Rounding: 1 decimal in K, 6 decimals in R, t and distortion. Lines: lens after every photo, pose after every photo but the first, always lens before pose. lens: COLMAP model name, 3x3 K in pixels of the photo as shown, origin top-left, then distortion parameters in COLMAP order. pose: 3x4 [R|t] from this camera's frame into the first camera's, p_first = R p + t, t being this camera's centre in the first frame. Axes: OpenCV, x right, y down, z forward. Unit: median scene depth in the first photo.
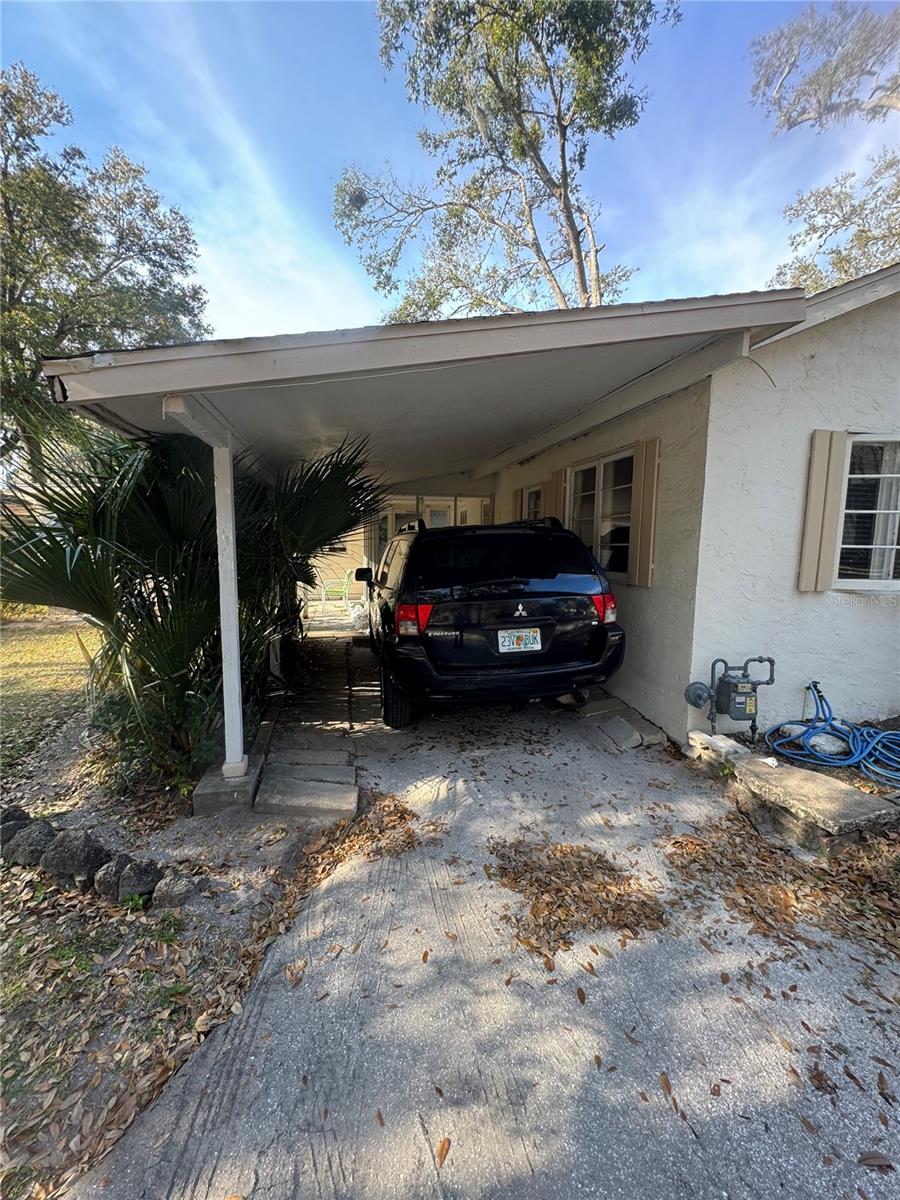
lens RADIAL K [[478.7, 0, 450.0], [0, 478.7, 600.0], [0, 0, 1]] dist [-0.003089, -0.000198]
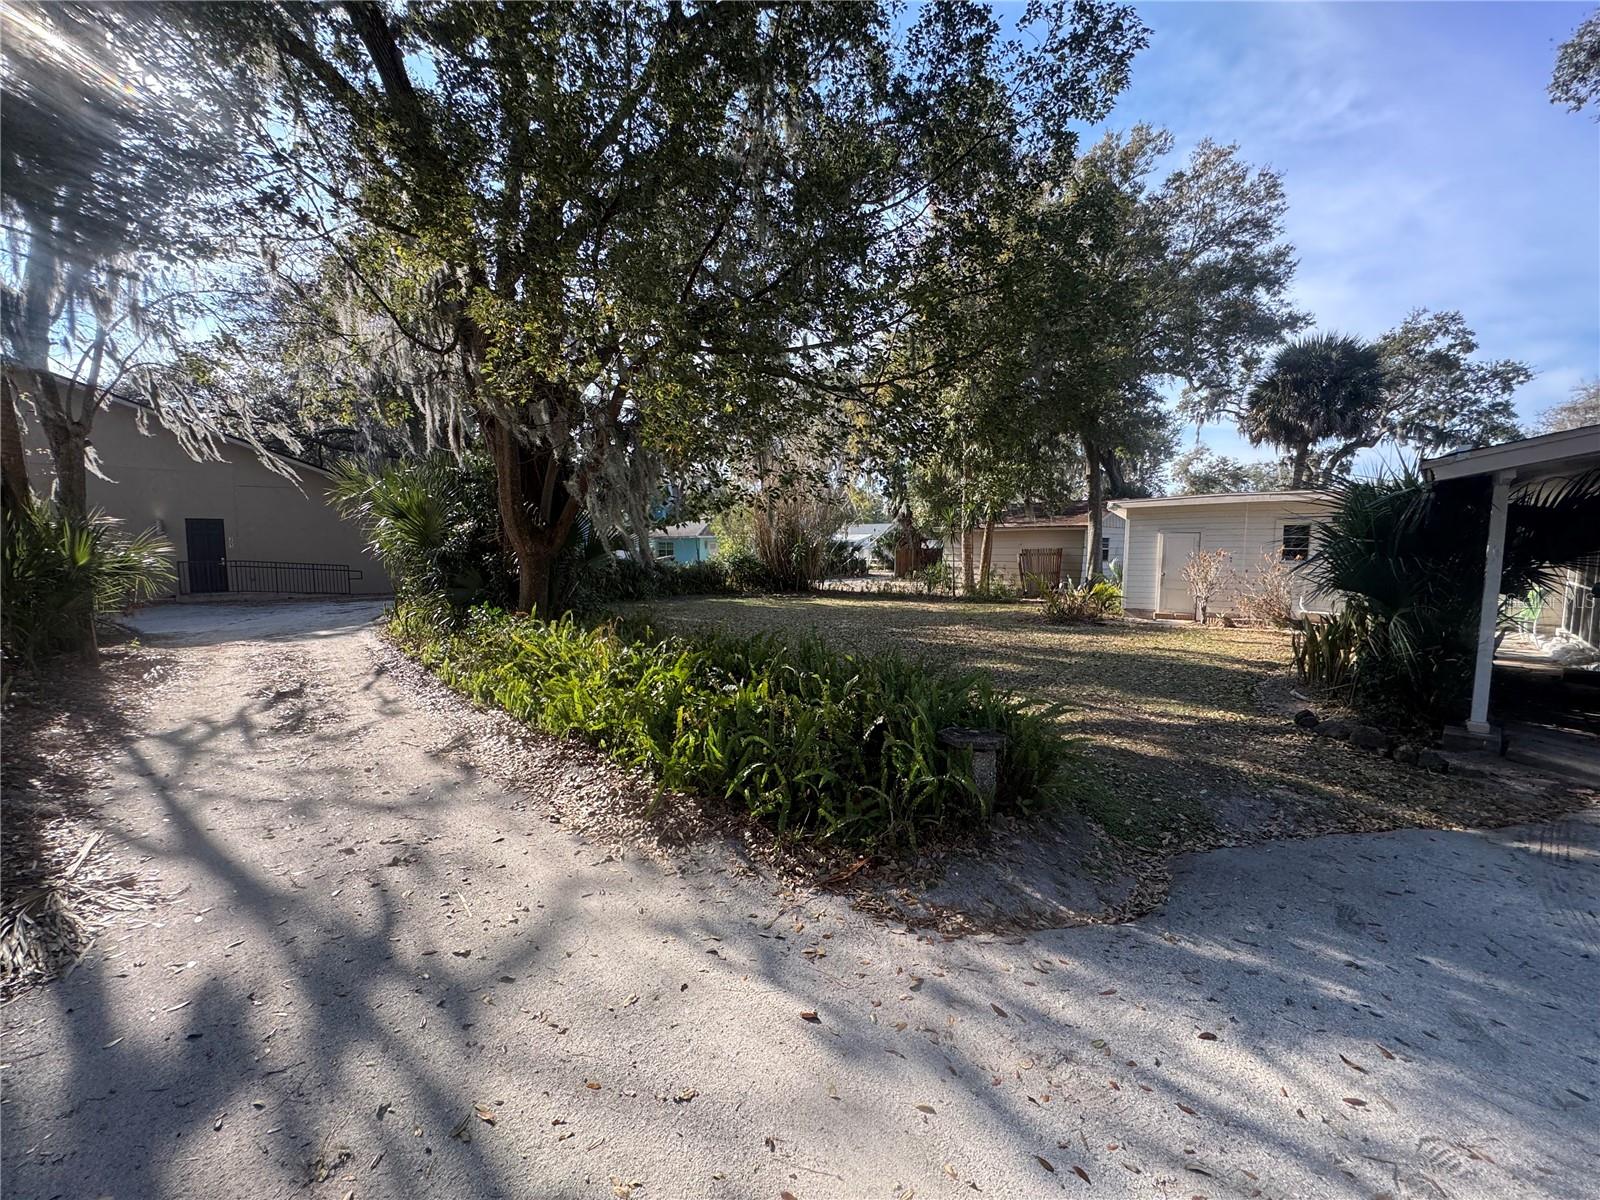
lens RADIAL K [[638.2, 0, 798.3], [0, 638.2, 600.5], [0, 0, 1]] dist [-0.003089, -0.000198]
pose [[0.533069, 0.060634, -0.843896, 0.002053], [-0.092619, 0.995616, 0.013030, 0.073240], [0.840987, 0.071214, 0.536348, -0.699162]]
